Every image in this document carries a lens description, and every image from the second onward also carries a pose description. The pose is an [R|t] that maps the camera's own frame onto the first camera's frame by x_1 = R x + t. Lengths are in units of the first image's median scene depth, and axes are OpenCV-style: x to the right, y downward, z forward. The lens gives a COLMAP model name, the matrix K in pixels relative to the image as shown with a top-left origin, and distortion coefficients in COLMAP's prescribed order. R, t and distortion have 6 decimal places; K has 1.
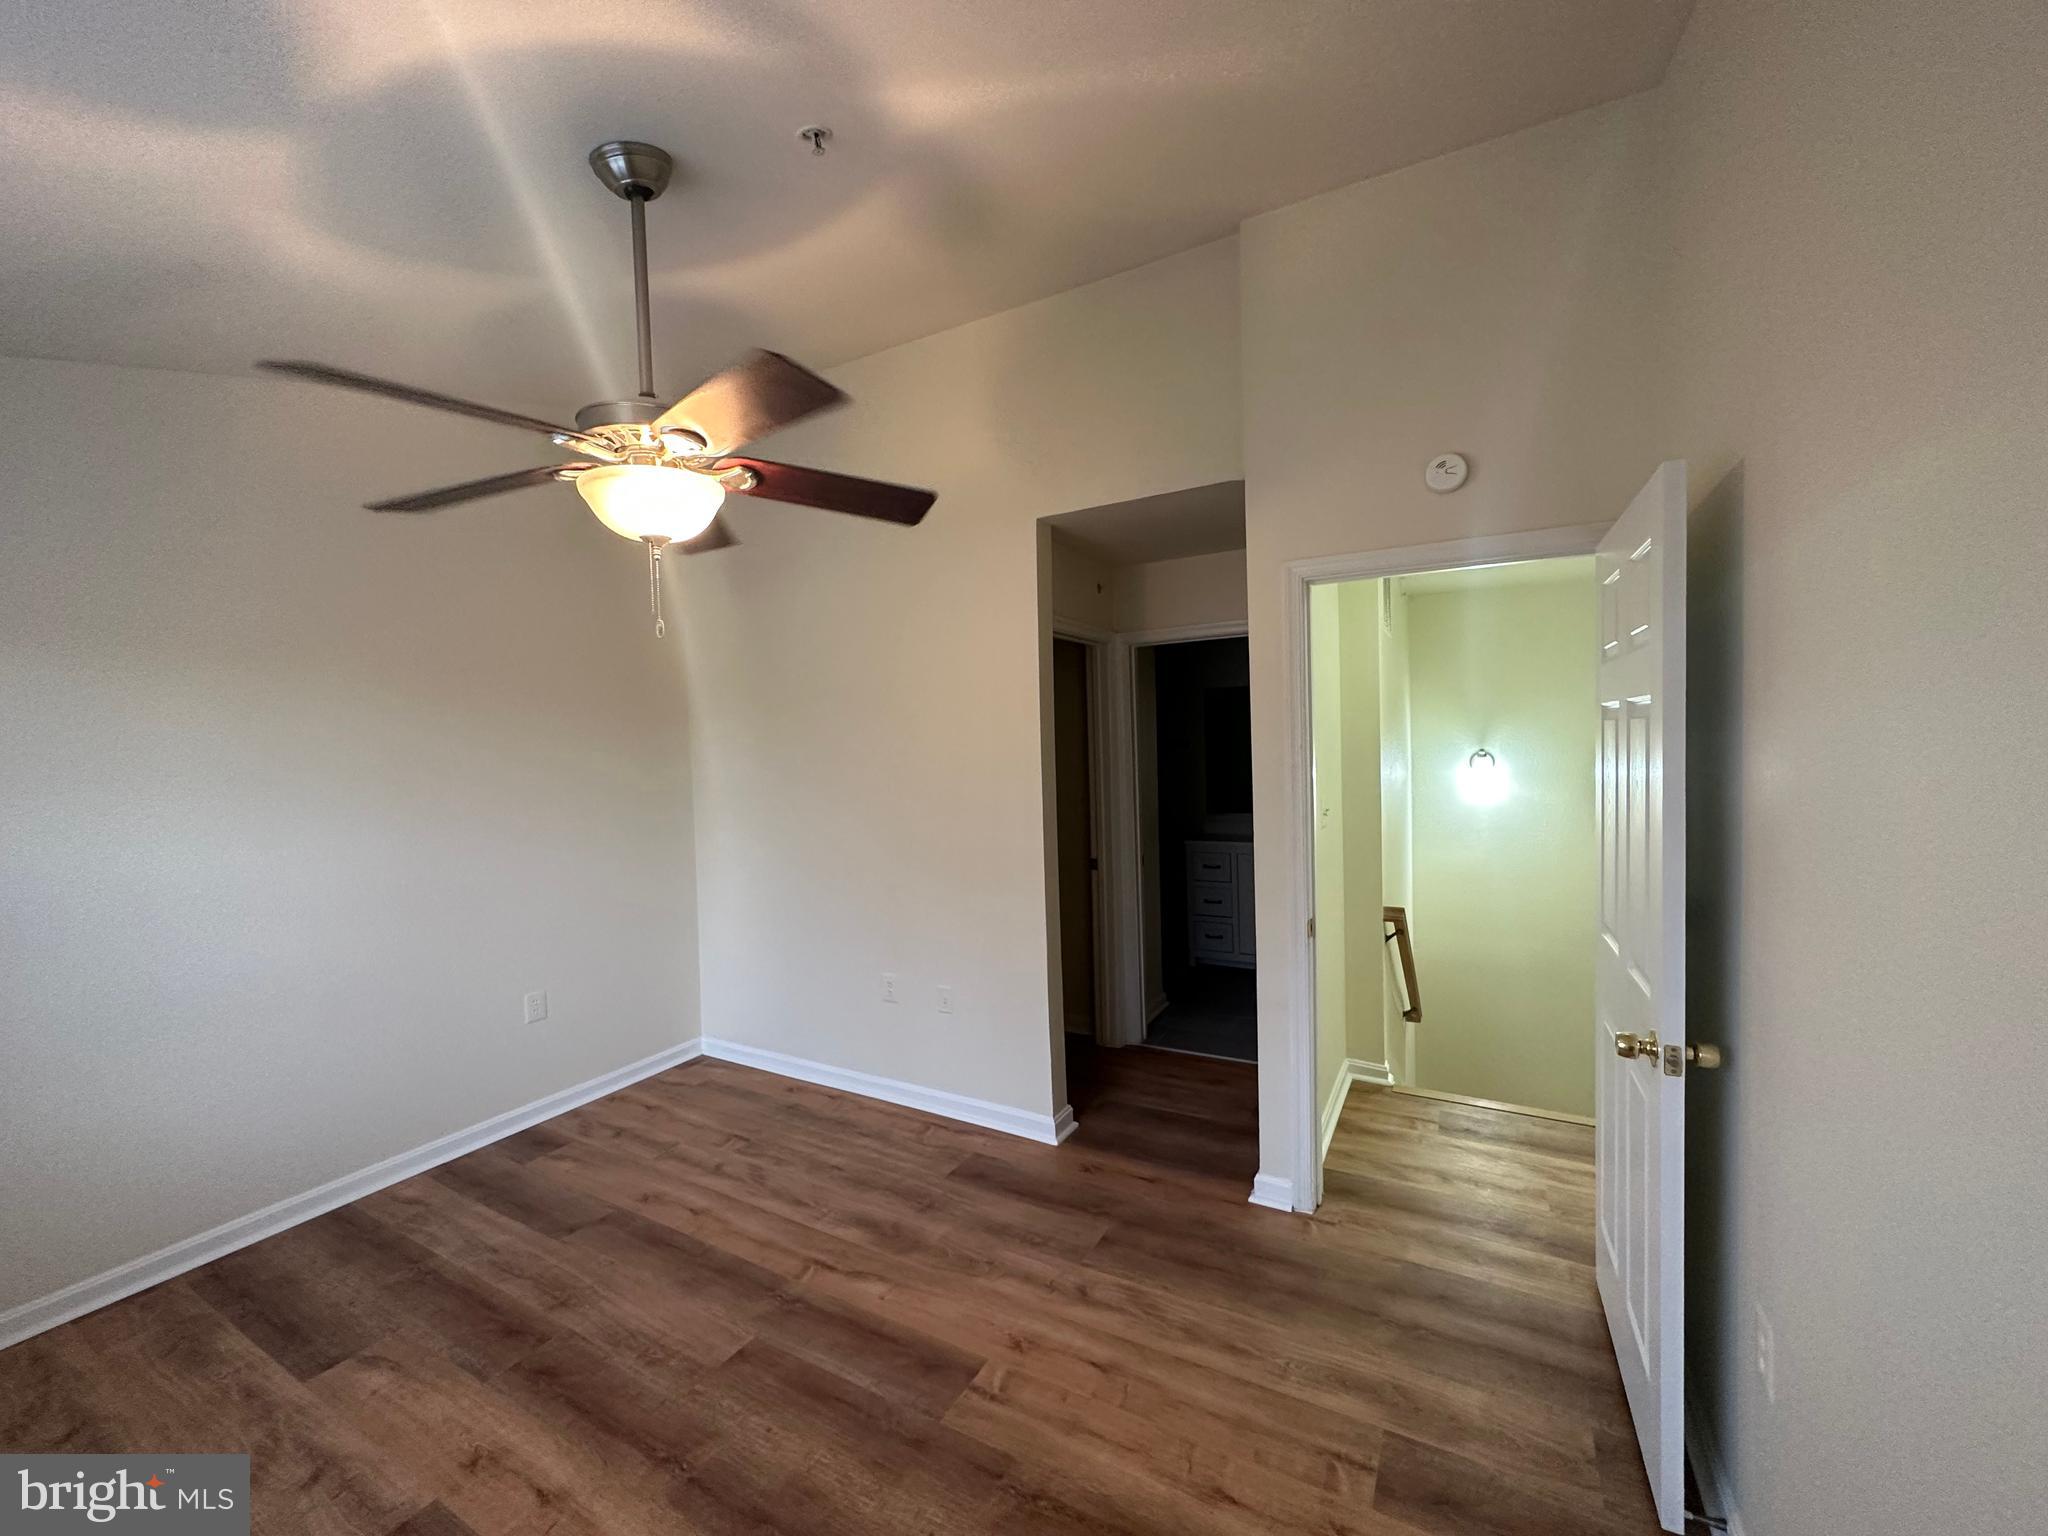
lens RADIAL K [[813.8, 0, 1032.3], [0, 813.8, 779.3], [0, 0, 1]] dist [-0.001129, 0.000805]
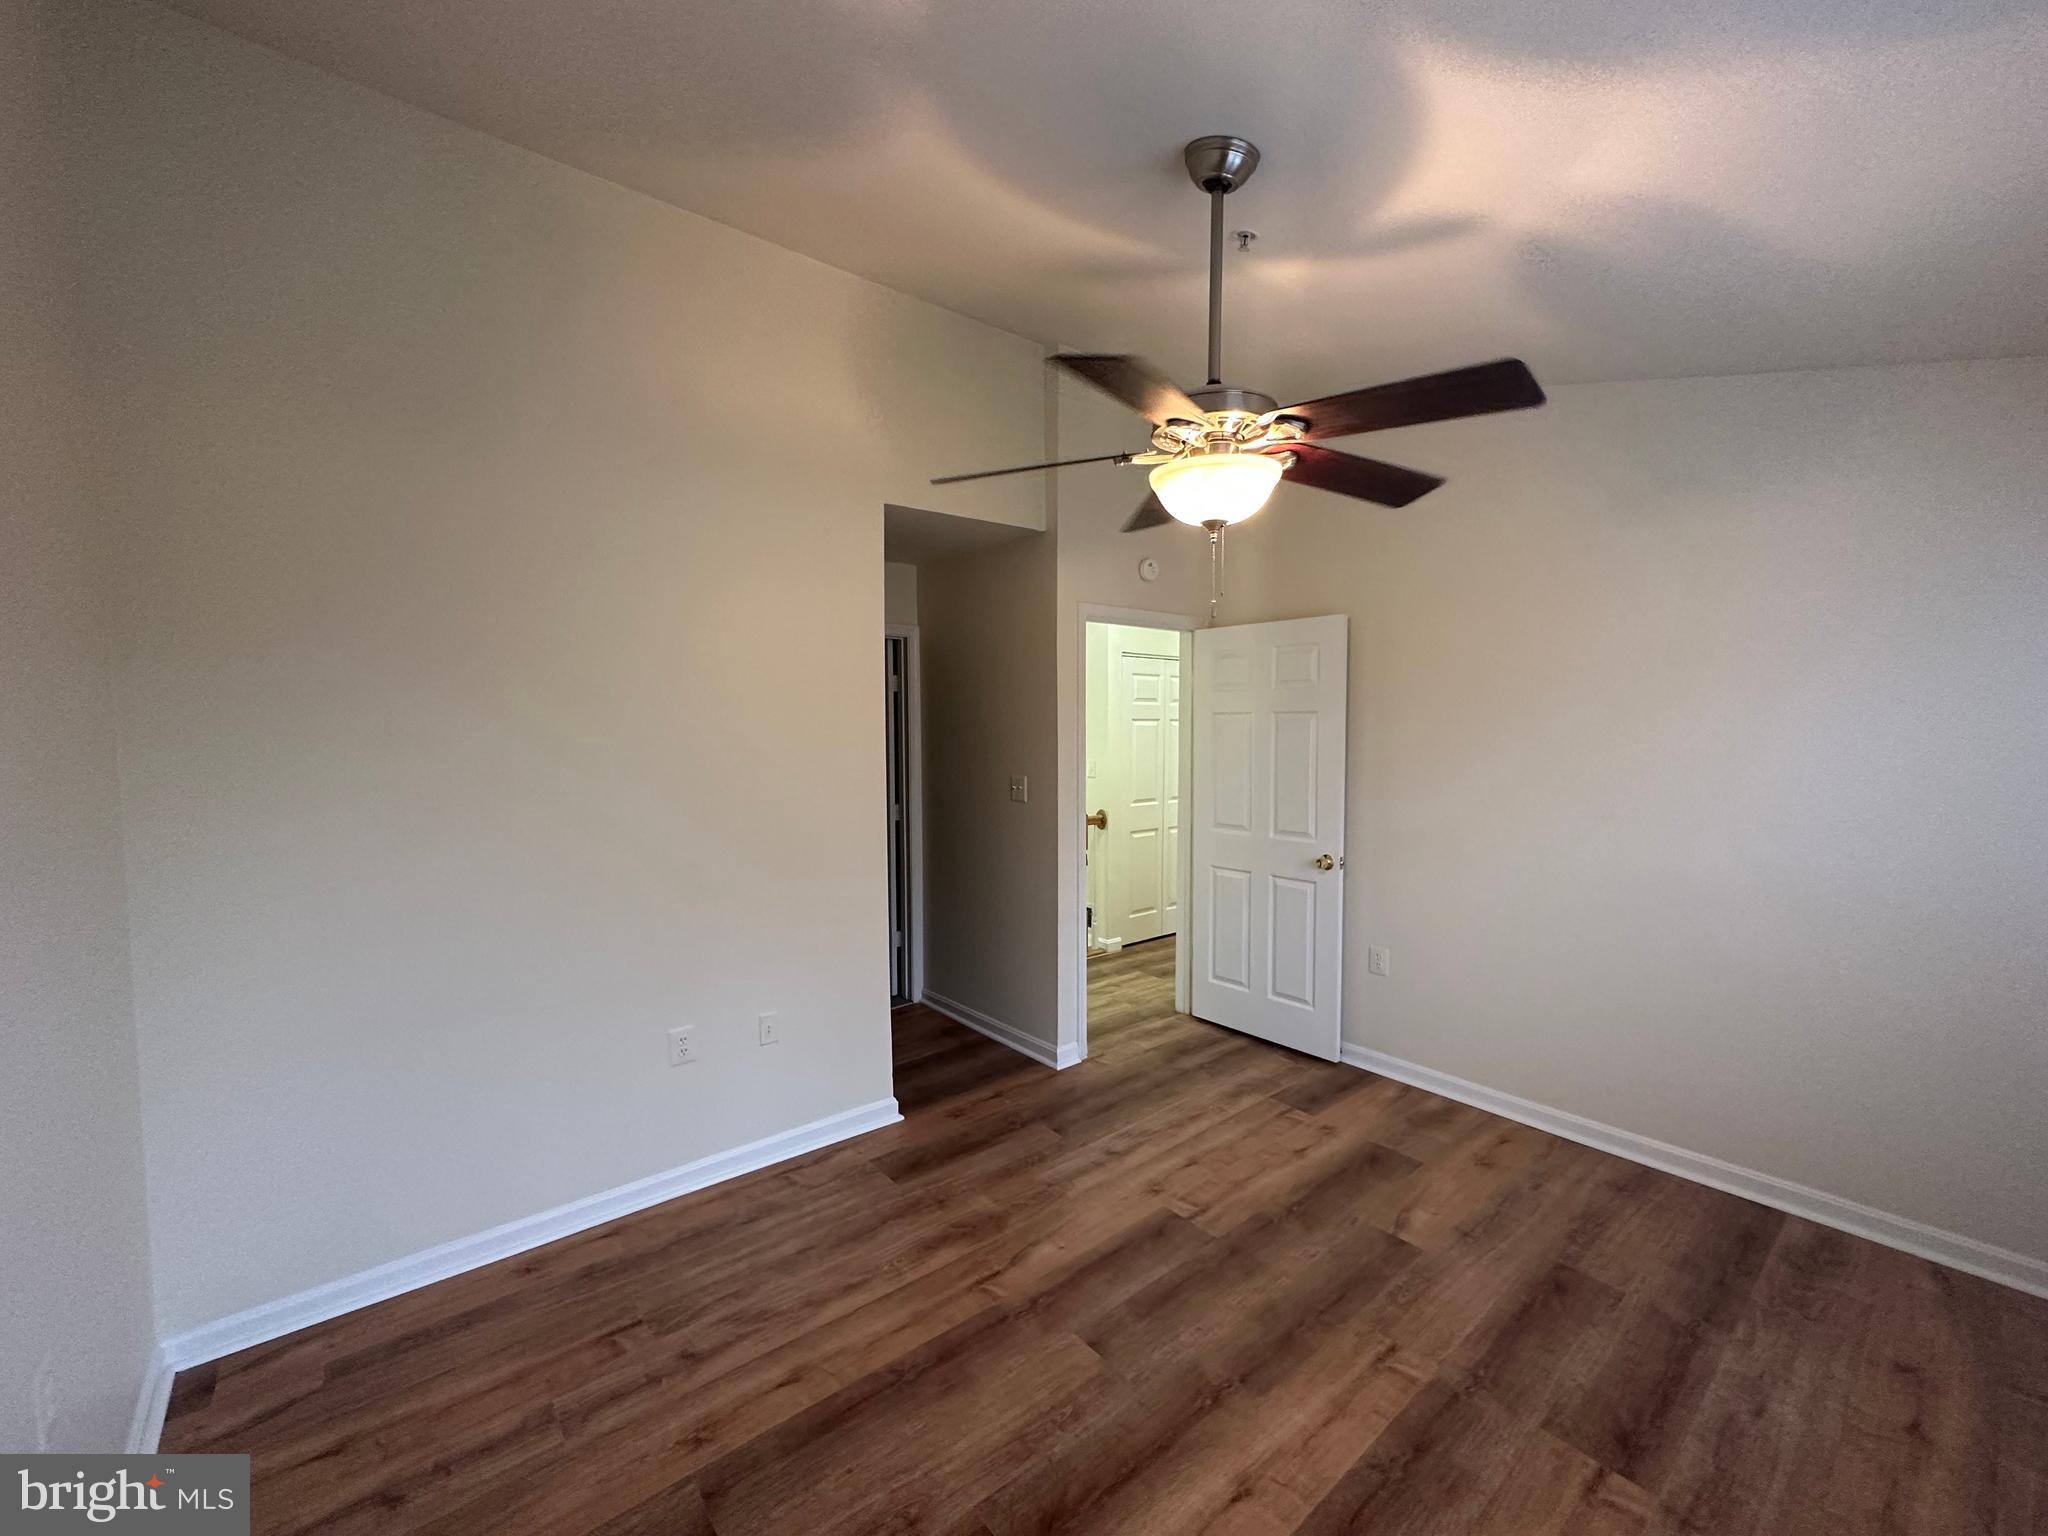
lens RADIAL K [[813.8, 0, 1016.4], [0, 813.8, 775.5], [0, 0, 1]] dist [-0.001129, 0.000805]
pose [[0.369064, -0.034619, 0.928759, -1.122671], [0.038747, 0.999010, 0.021840, -0.001318], [-0.928596, 0.027926, 0.370040, 0.621351]]
